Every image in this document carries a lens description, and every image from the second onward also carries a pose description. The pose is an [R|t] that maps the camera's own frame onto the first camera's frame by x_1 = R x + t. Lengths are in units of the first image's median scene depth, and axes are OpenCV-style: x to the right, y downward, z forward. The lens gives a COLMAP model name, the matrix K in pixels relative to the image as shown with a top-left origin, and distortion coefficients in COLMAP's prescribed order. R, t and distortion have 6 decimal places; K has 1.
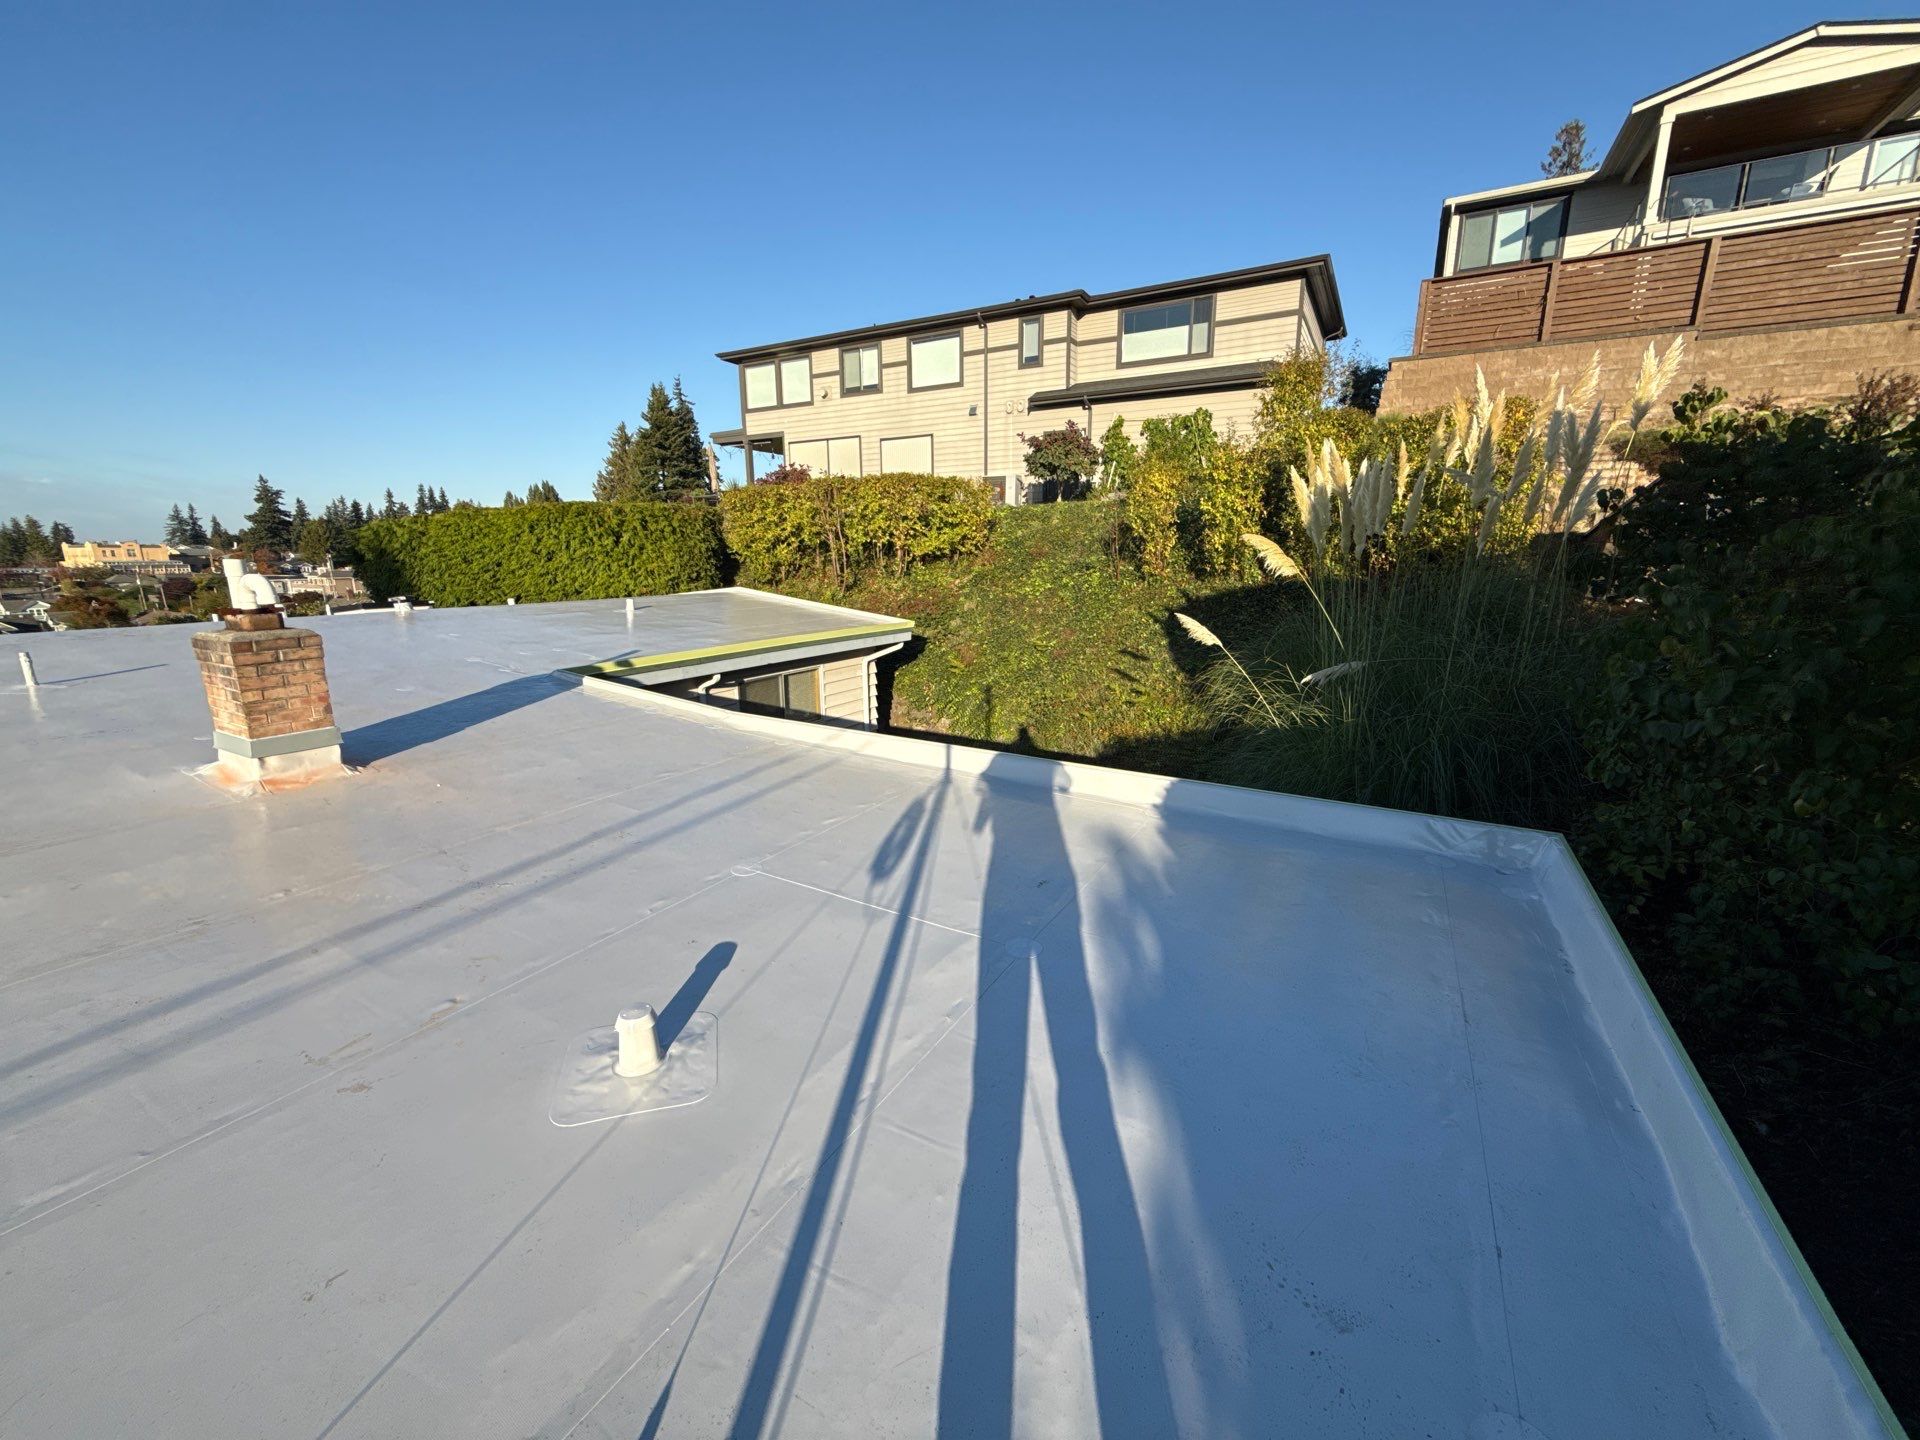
lens RADIAL K [[761.0, 0, 960.1], [0, 761.0, 720.4], [0, 0, 1]] dist [0.000417, -0.000088]
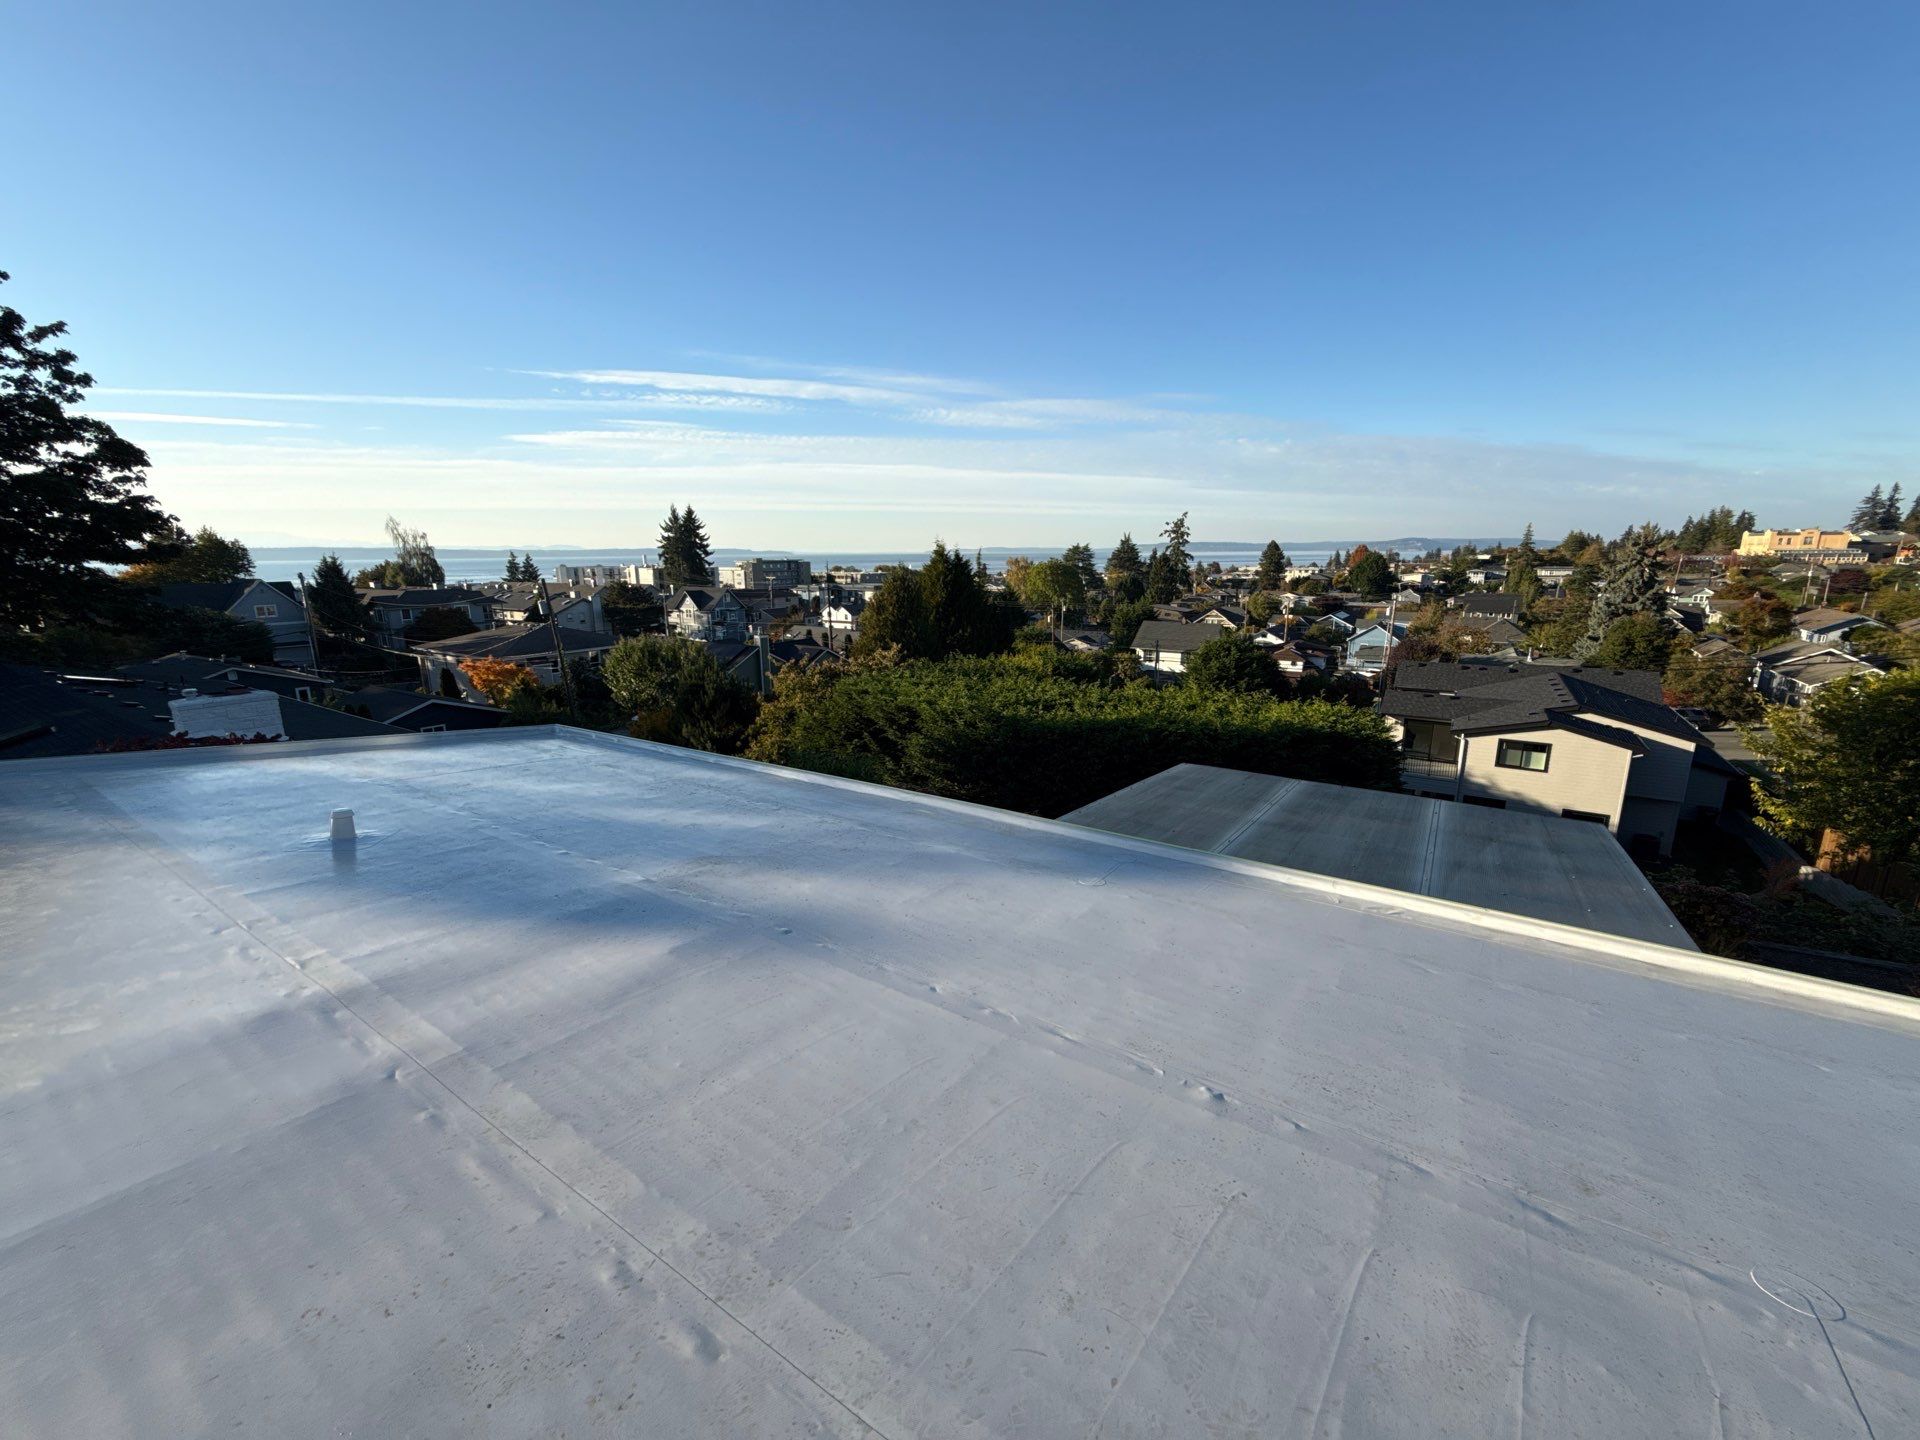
lens RADIAL K [[761.0, 0, 958.7], [0, 761.0, 719.6], [0, 0, 1]] dist [0.000417, -0.000088]
pose [[-0.066391, 0.220740, -0.973071, -0.599024], [-0.204506, 0.951509, 0.229801, -0.117809], [0.976611, 0.214256, -0.018029, 0.358779]]
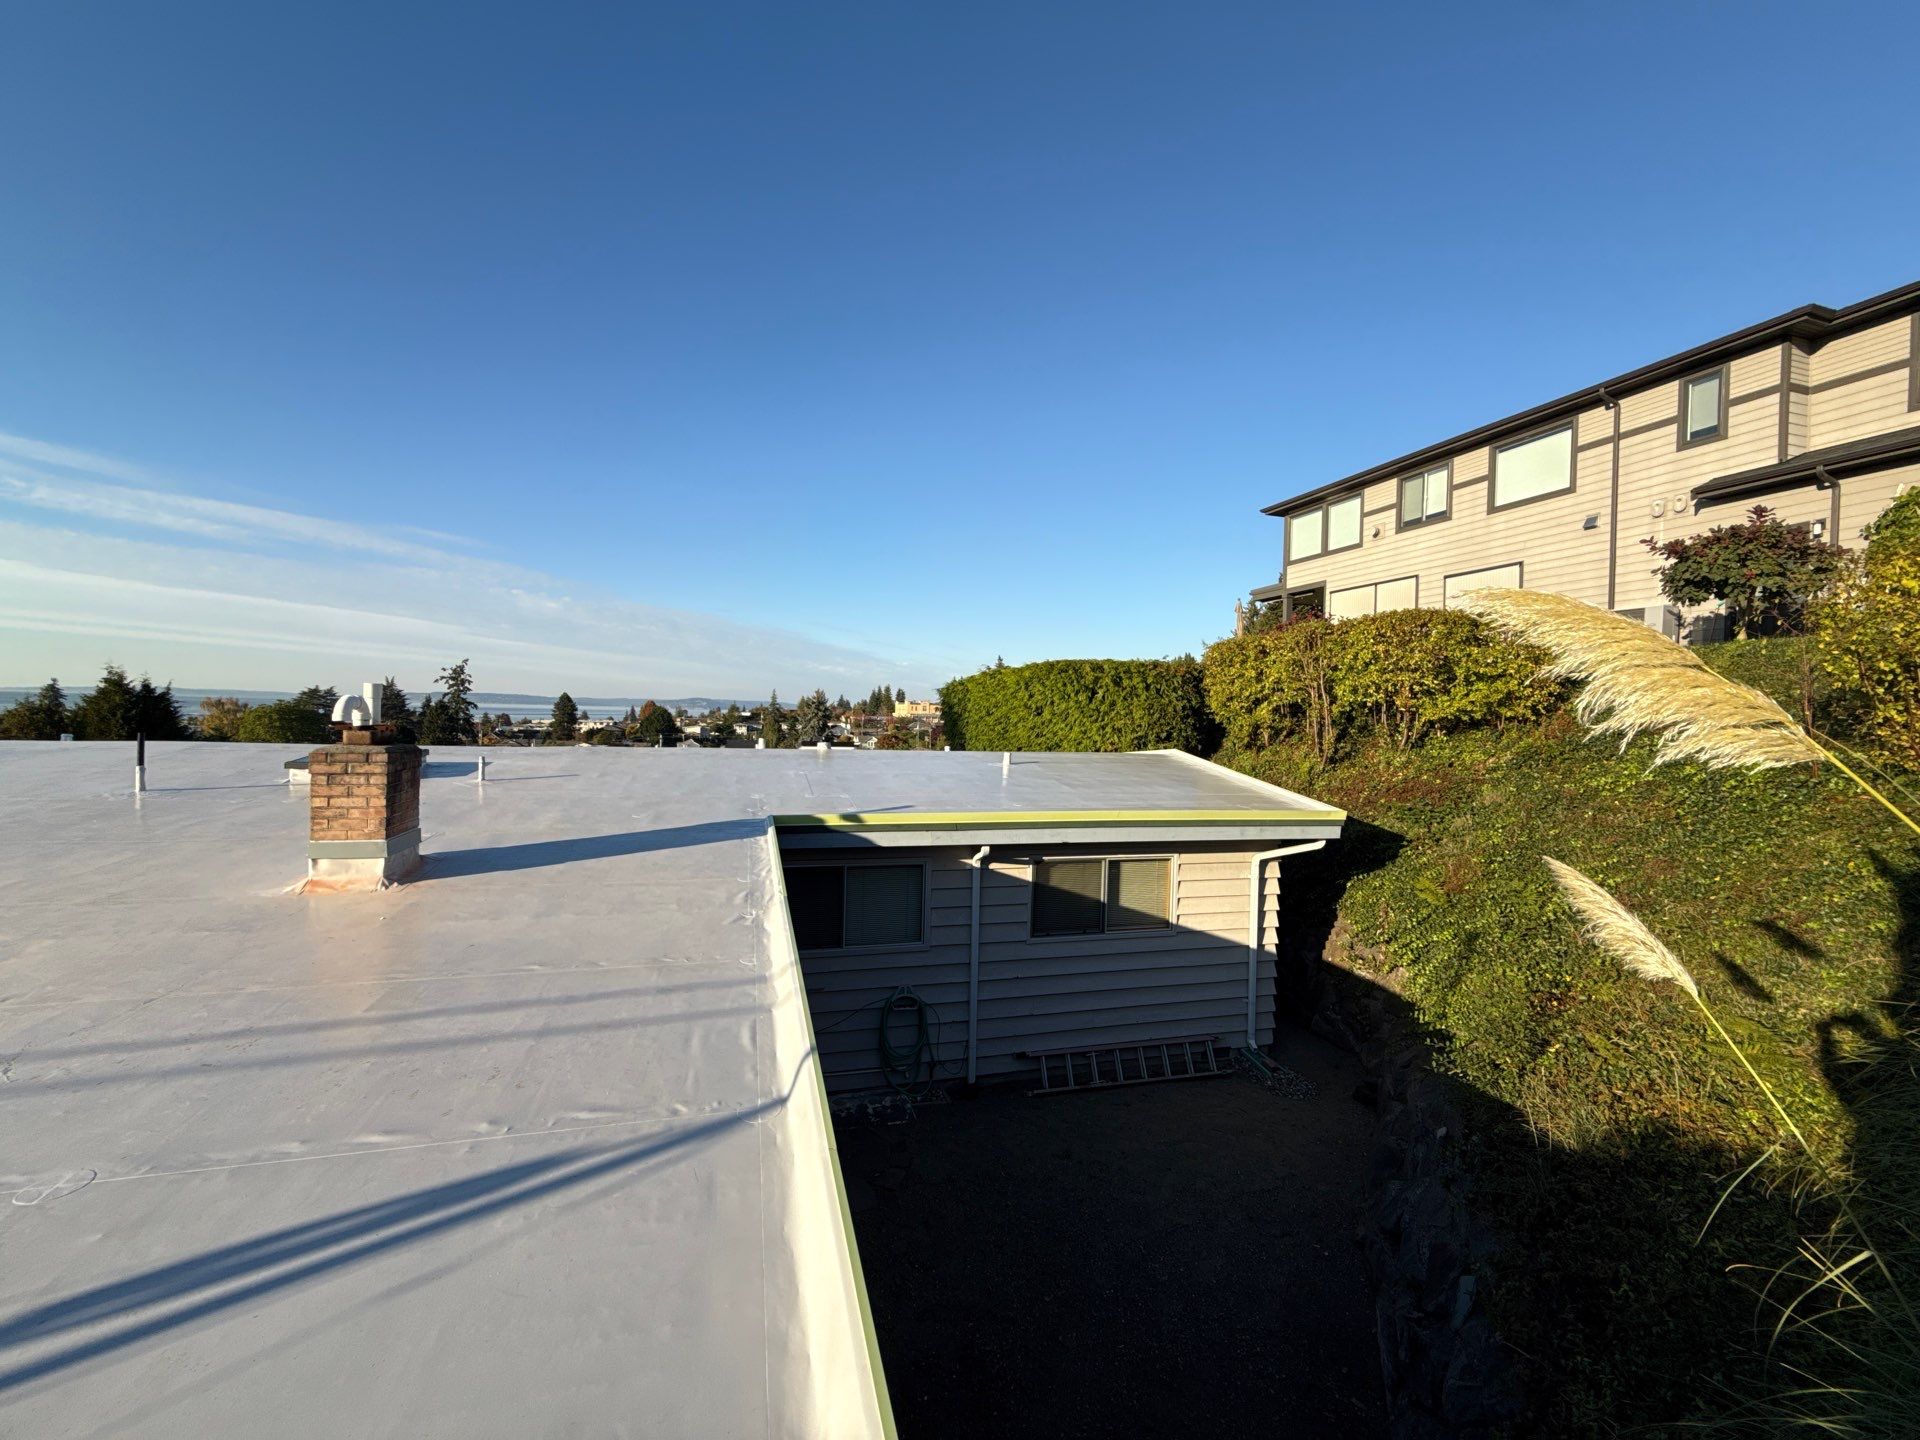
lens RADIAL K [[761.0, 0, 959.5], [0, 761.0, 718.6], [0, 0, 1]] dist [0.000417, -0.000088]
pose [[0.710420, 0.028745, -0.703191, 0.129905], [-0.179048, 0.973672, -0.141086, -0.041122], [0.680622, 0.226136, 0.696862, 0.213497]]
